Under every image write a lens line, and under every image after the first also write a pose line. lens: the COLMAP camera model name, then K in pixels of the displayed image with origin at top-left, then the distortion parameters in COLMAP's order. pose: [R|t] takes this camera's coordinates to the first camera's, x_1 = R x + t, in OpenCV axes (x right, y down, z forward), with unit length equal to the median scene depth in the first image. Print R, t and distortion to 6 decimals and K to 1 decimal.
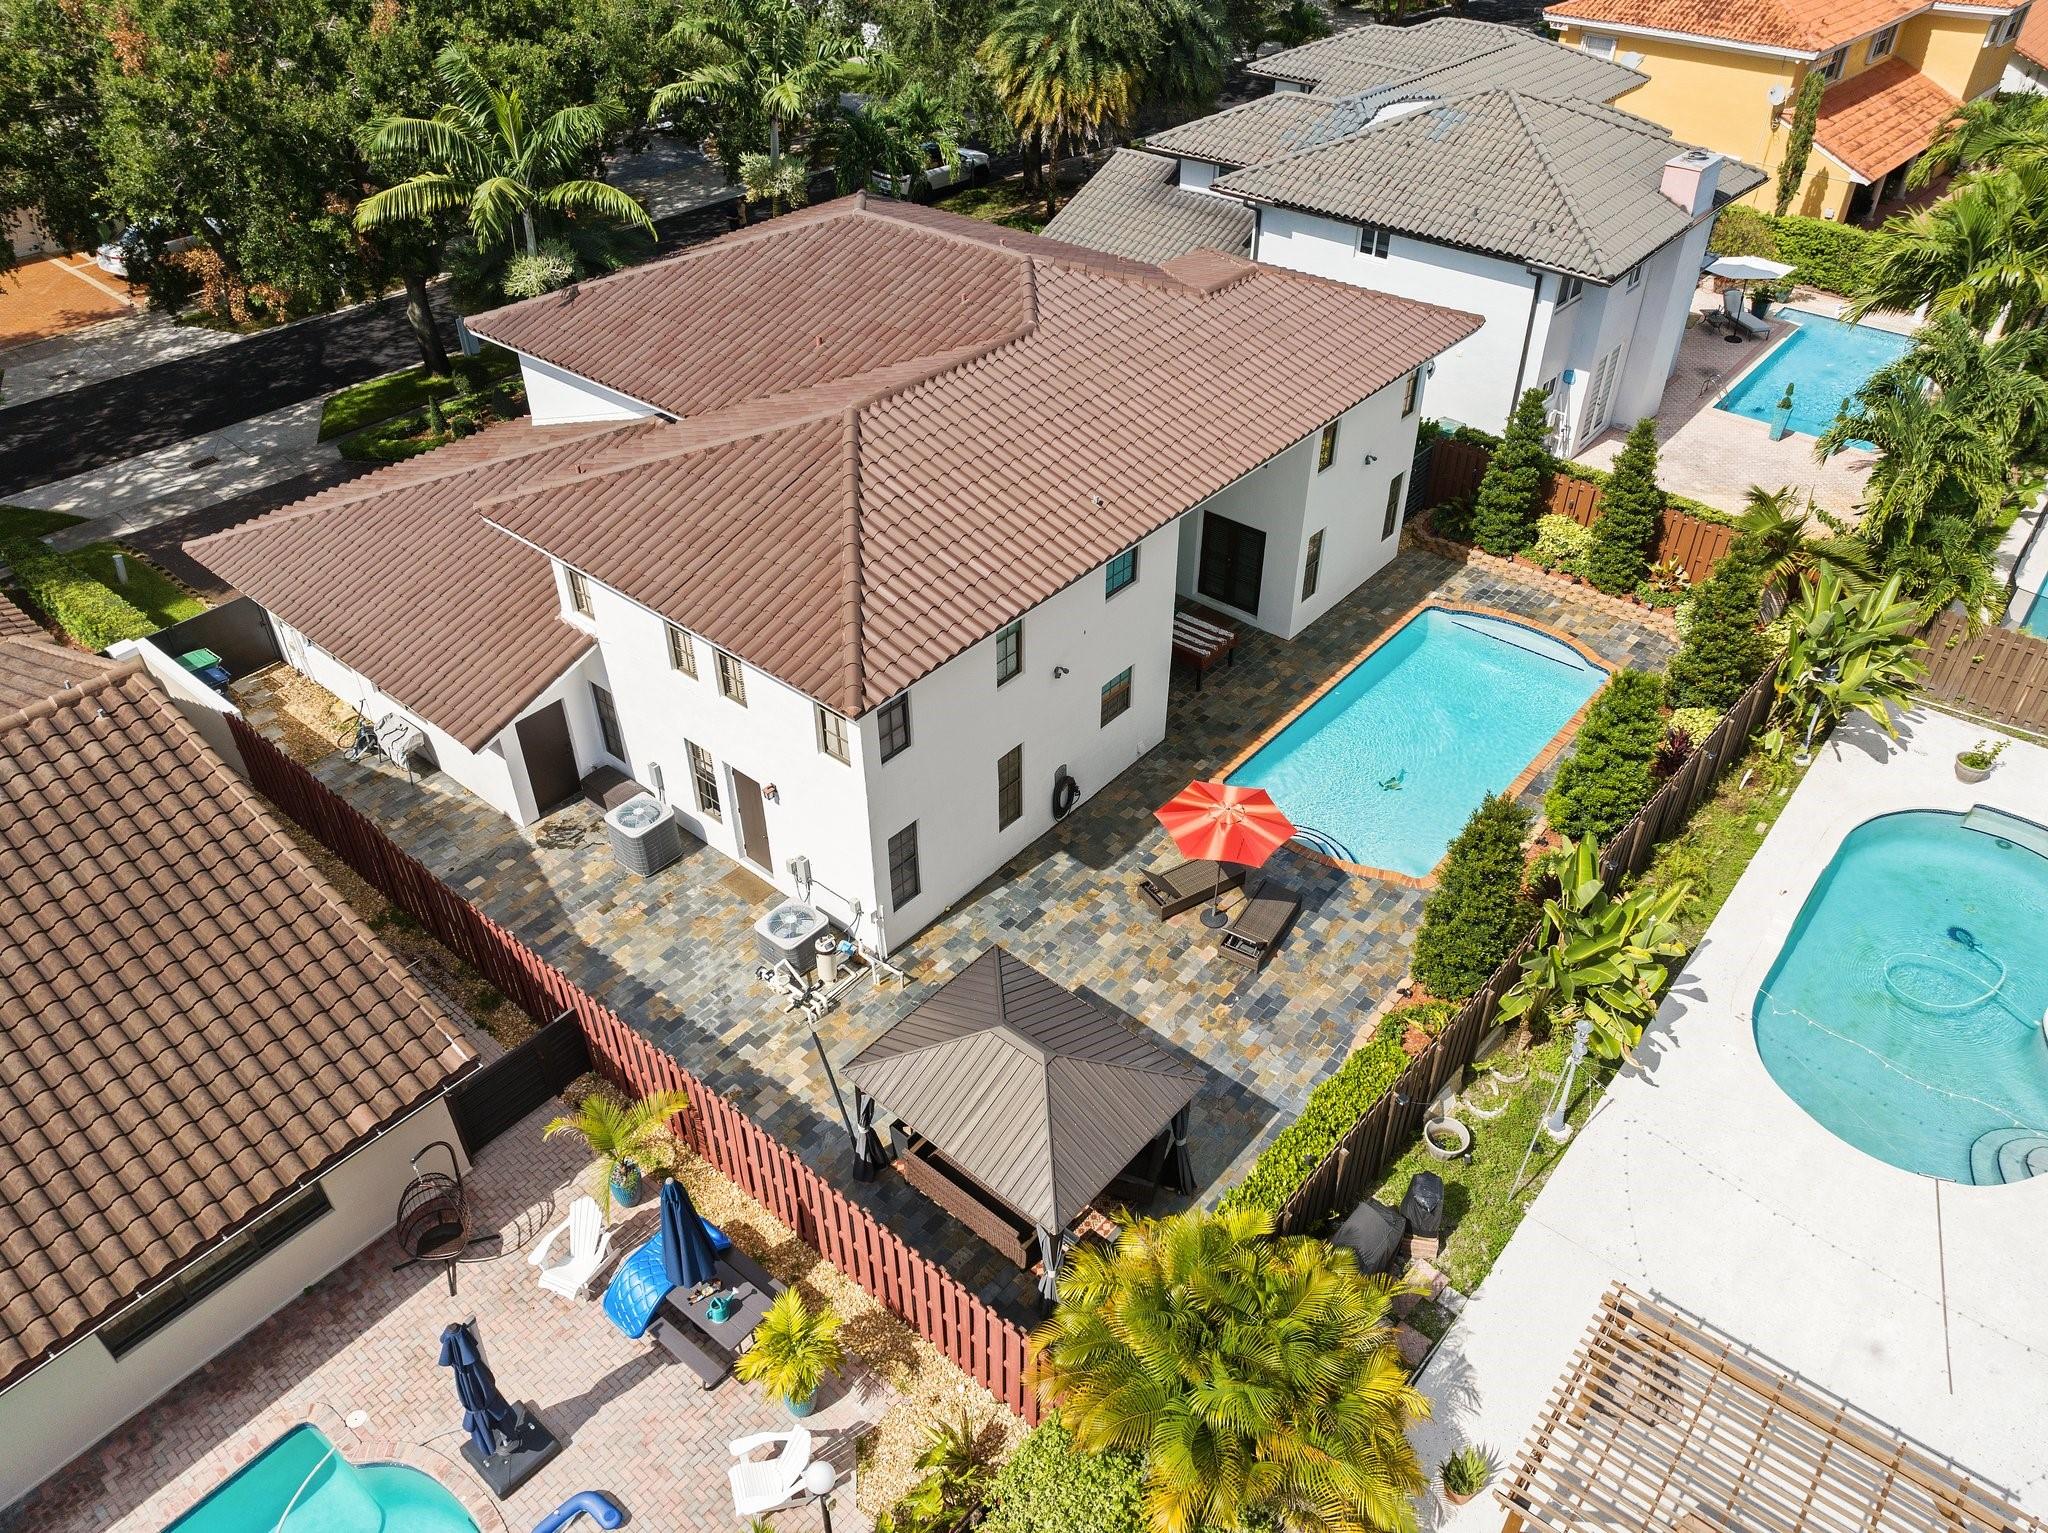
lens RADIAL K [[1454.1, 0, 1024.0], [0, 1454.1, 766.5], [0, 0, 1]] dist [-0.043173, -0.000324]
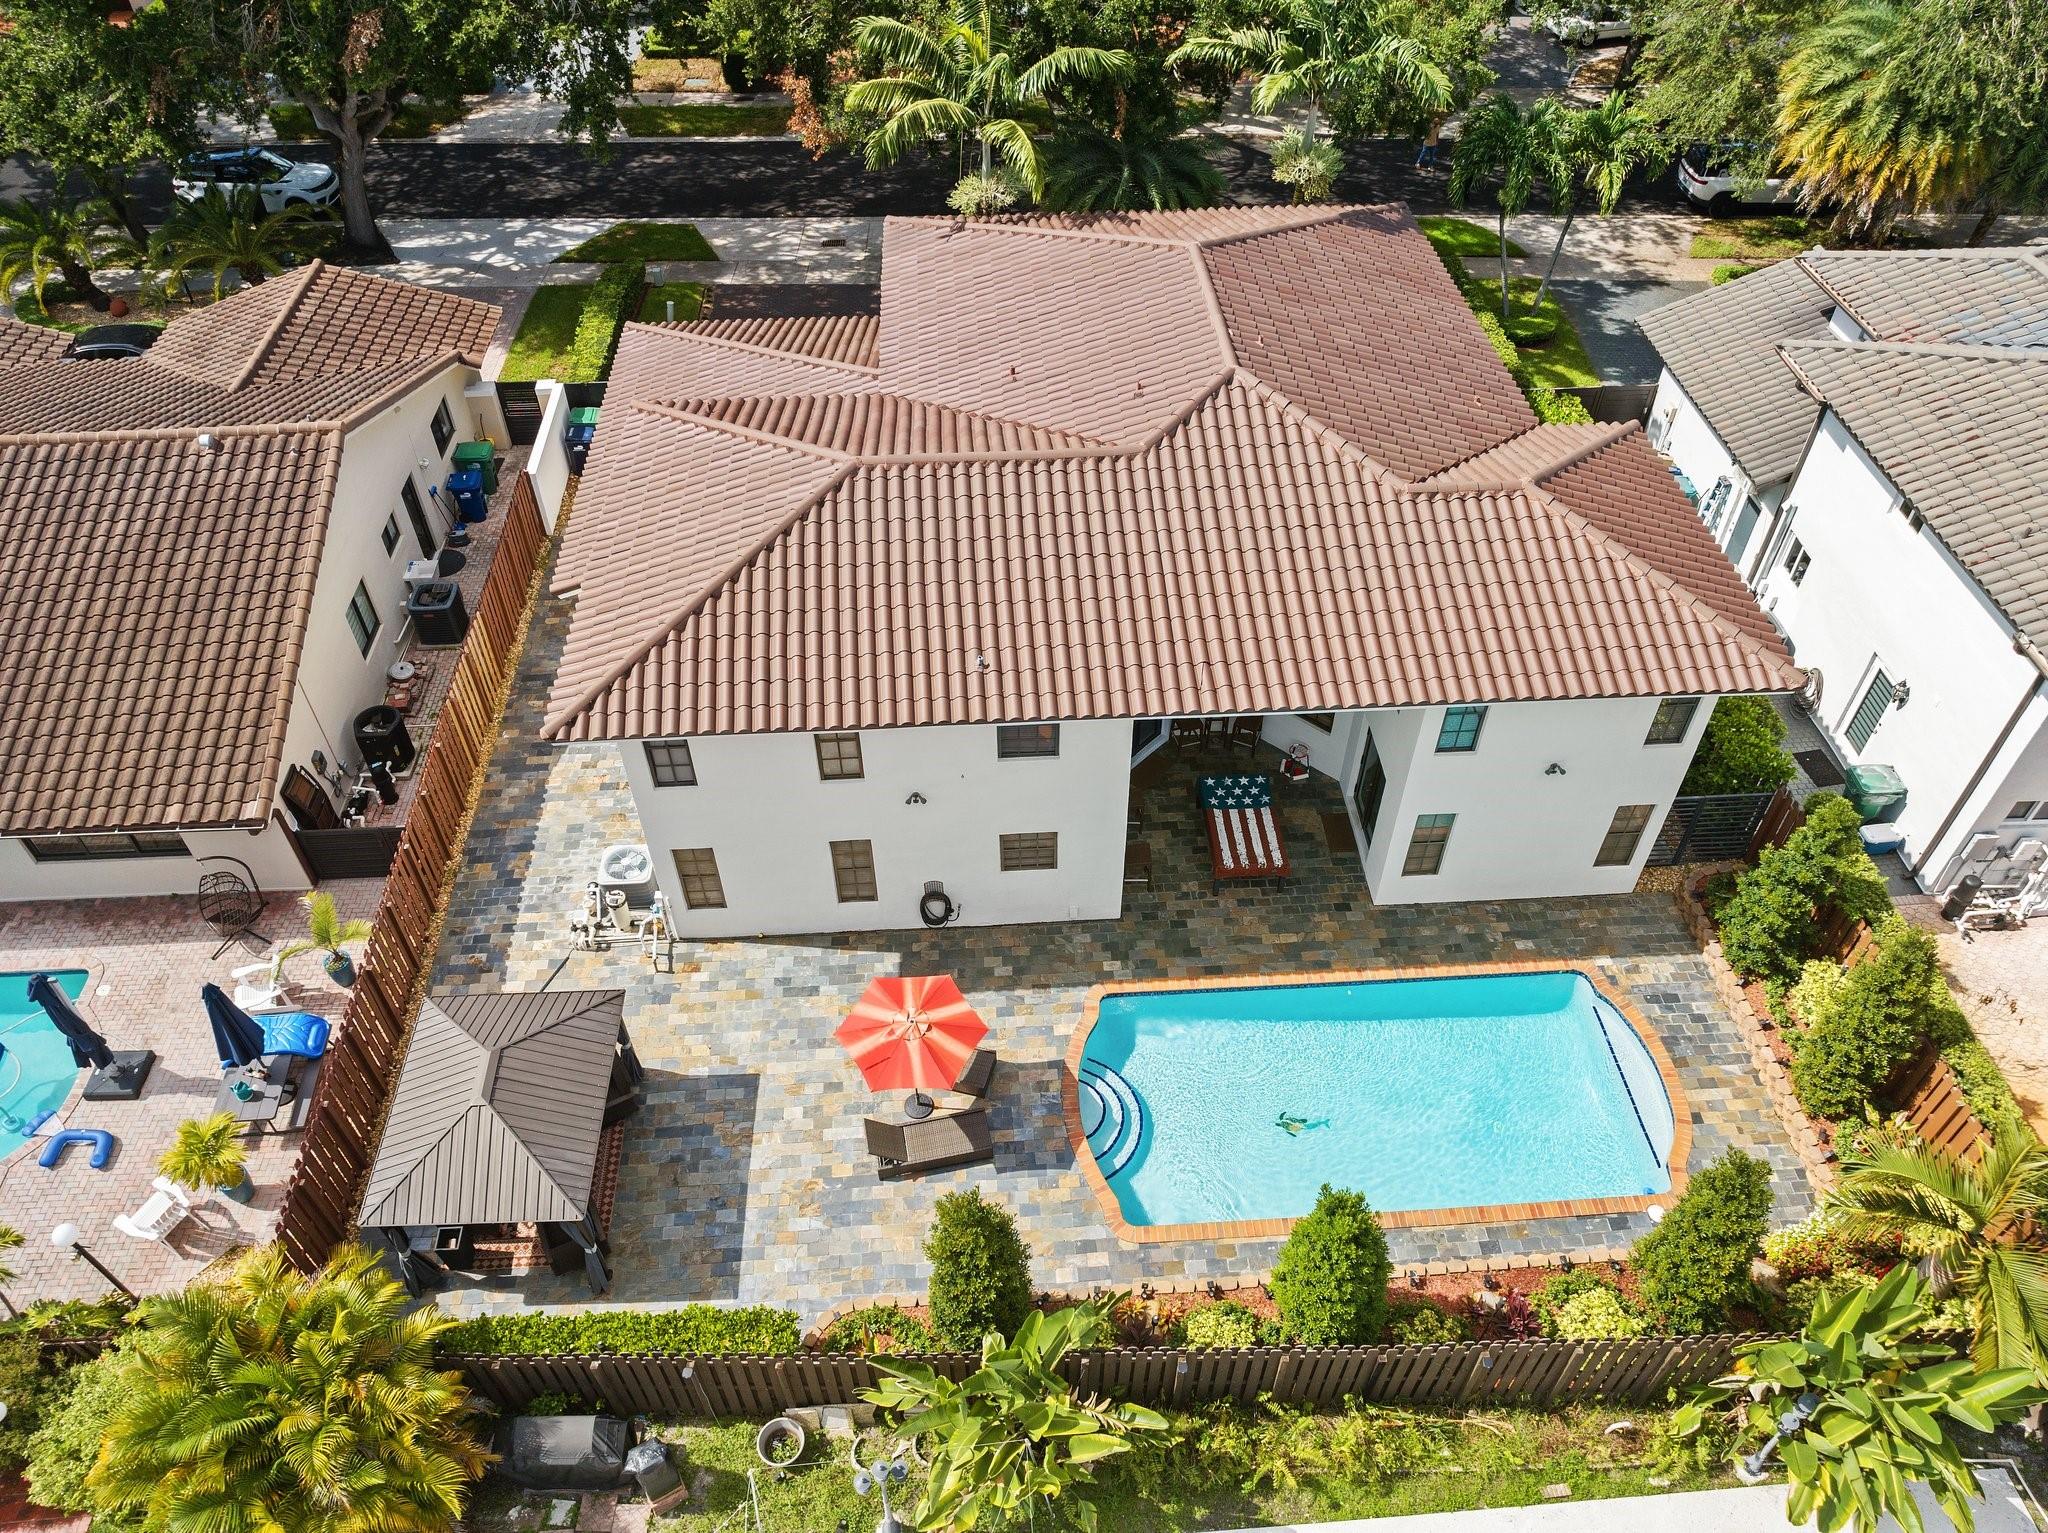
lens RADIAL K [[1424.6, 0, 1028.5], [0, 1424.6, 754.3], [0, 0, 1]] dist [-0.056657, 0.036950]
pose [[0.686575, 0.513994, -0.514223, 0.361866], [-0.442969, 0.856559, 0.264737, -0.247735], [0.576535, 0.046023, 0.815775, 0.188517]]
